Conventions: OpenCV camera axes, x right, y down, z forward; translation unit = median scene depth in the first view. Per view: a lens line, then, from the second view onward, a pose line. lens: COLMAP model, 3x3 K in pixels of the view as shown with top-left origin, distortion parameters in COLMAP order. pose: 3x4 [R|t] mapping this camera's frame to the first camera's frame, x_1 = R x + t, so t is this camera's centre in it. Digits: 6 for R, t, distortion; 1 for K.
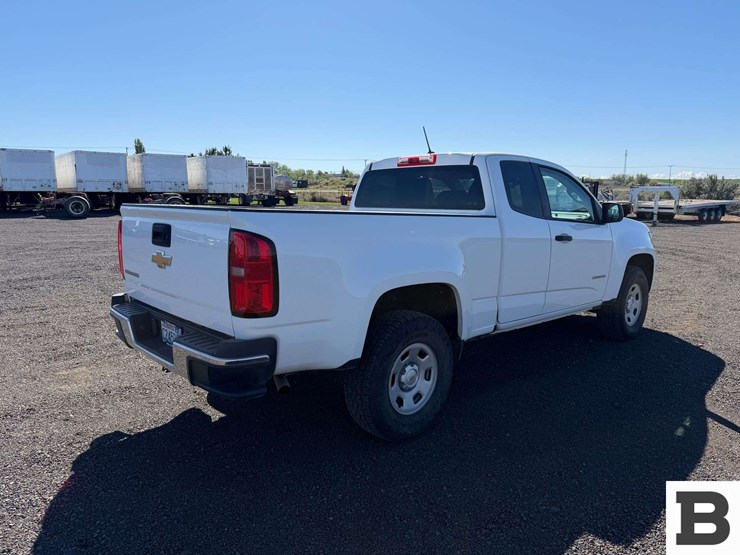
lens RADIAL K [[523.4, 0, 372.1], [0, 523.4, 274.9], [0, 0, 1]] dist [0.035983, -0.049809]
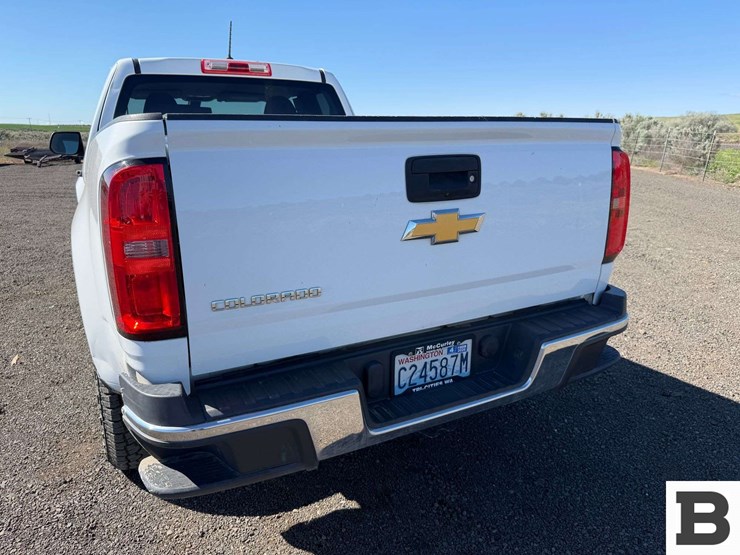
lens RADIAL K [[523.4, 0, 374.1], [0, 523.4, 275.4], [0, 0, 1]] dist [0.035983, -0.049809]
pose [[0.243579, -0.249561, 0.937224, -0.497691], [0.150312, 0.964366, 0.217724, -0.057366], [-0.958163, 0.087843, 0.272411, 0.516241]]
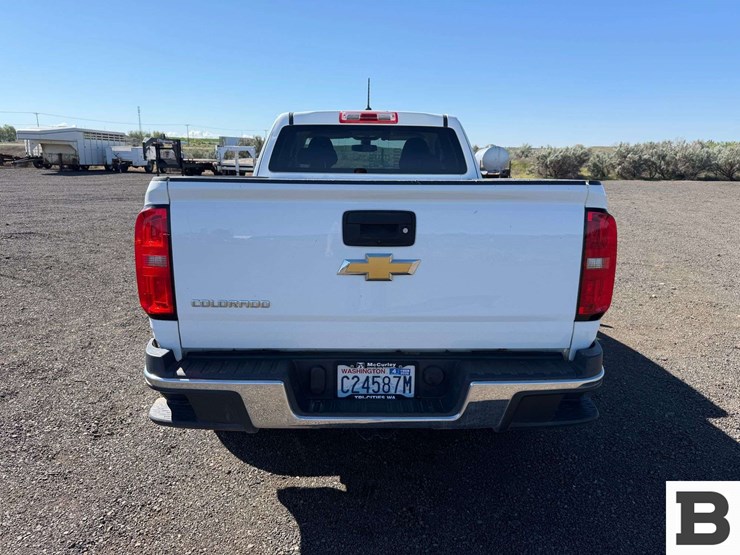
lens RADIAL K [[523.4, 0, 373.4], [0, 523.4, 278.9], [0, 0, 1]] dist [0.035983, -0.049809]
pose [[0.658049, -0.164864, 0.734705, -0.475247], [0.101130, 0.986247, 0.130730, -0.053532], [-0.746153, -0.011726, 0.665671, 0.328647]]
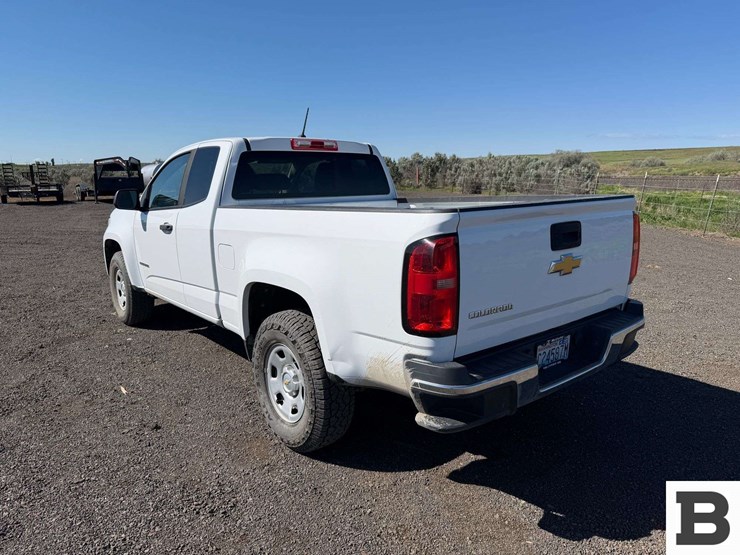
lens RADIAL K [[523.4, 0, 361.6], [0, 523.4, 289.5], [0, 0, 1]] dist [0.035983, -0.049809]
pose [[0.073779, -0.217513, 0.973265, -0.688299], [0.158482, 0.966080, 0.203894, -0.117553], [-0.984601, 0.139202, 0.105749, 0.685093]]
